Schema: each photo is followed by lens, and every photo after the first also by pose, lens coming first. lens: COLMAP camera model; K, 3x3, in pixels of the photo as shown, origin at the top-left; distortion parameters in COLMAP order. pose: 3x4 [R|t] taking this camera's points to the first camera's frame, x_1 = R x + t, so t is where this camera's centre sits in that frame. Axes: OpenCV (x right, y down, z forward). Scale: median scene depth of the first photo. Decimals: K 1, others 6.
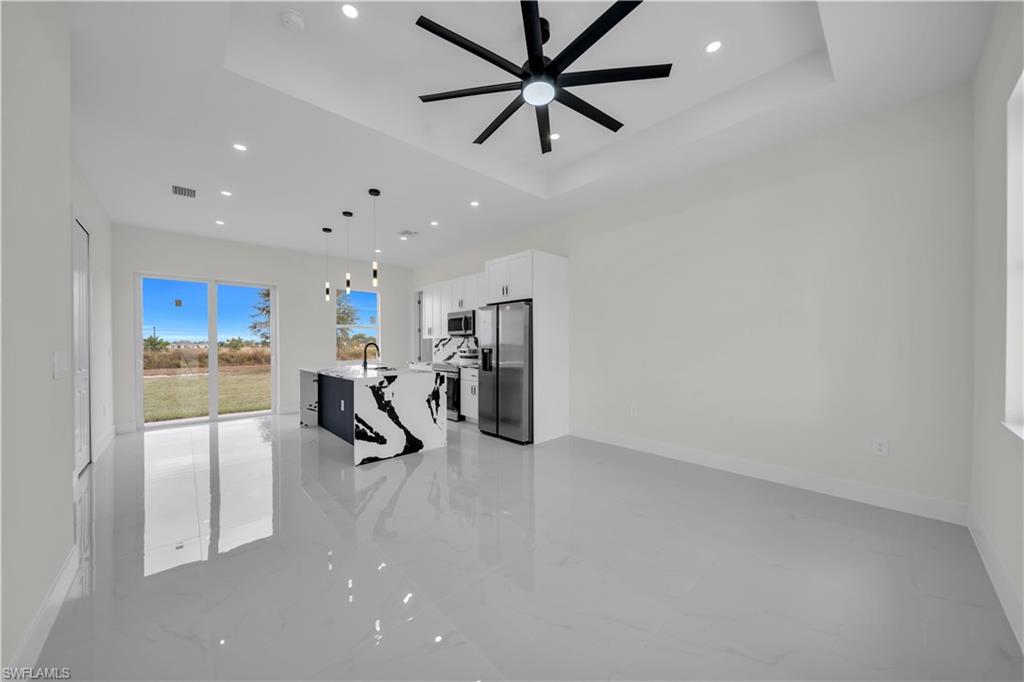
lens RADIAL K [[355.5, 0, 515.4], [0, 355.5, 344.3], [0, 0, 1]] dist [-0.001466, -0.000412]
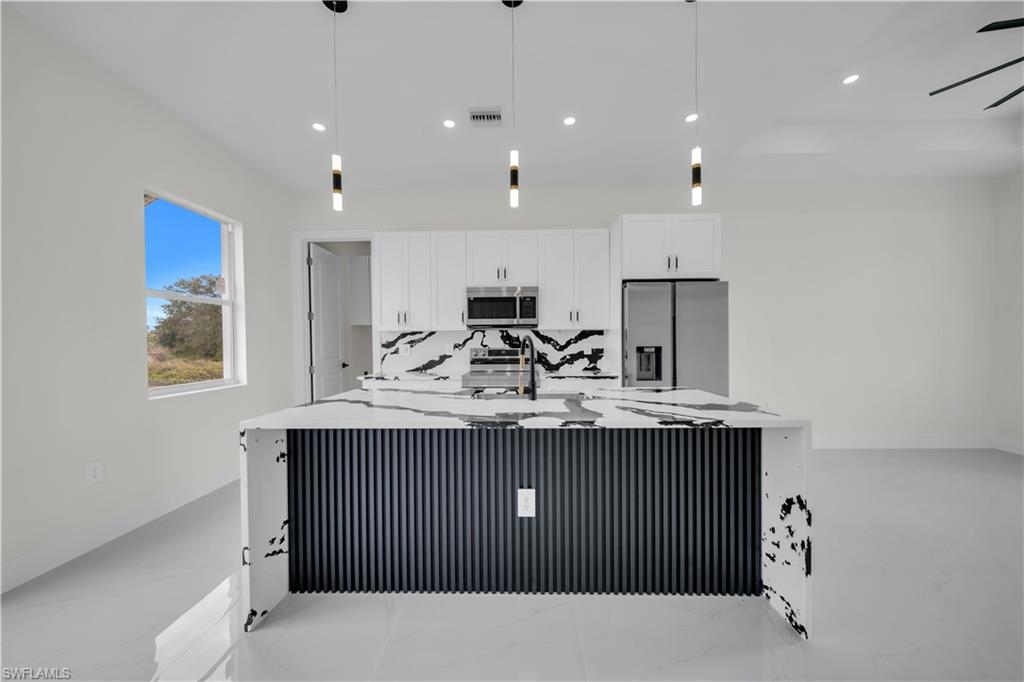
lens RADIAL K [[355.5, 0, 515.5], [0, 355.5, 345.6], [0, 0, 1]] dist [-0.001466, -0.000412]
pose [[0.699690, -0.009320, 0.714385, -0.691404], [0.005720, 0.999956, 0.007444, 0.004076], [-0.714423, -0.001122, 0.699713, 0.682671]]
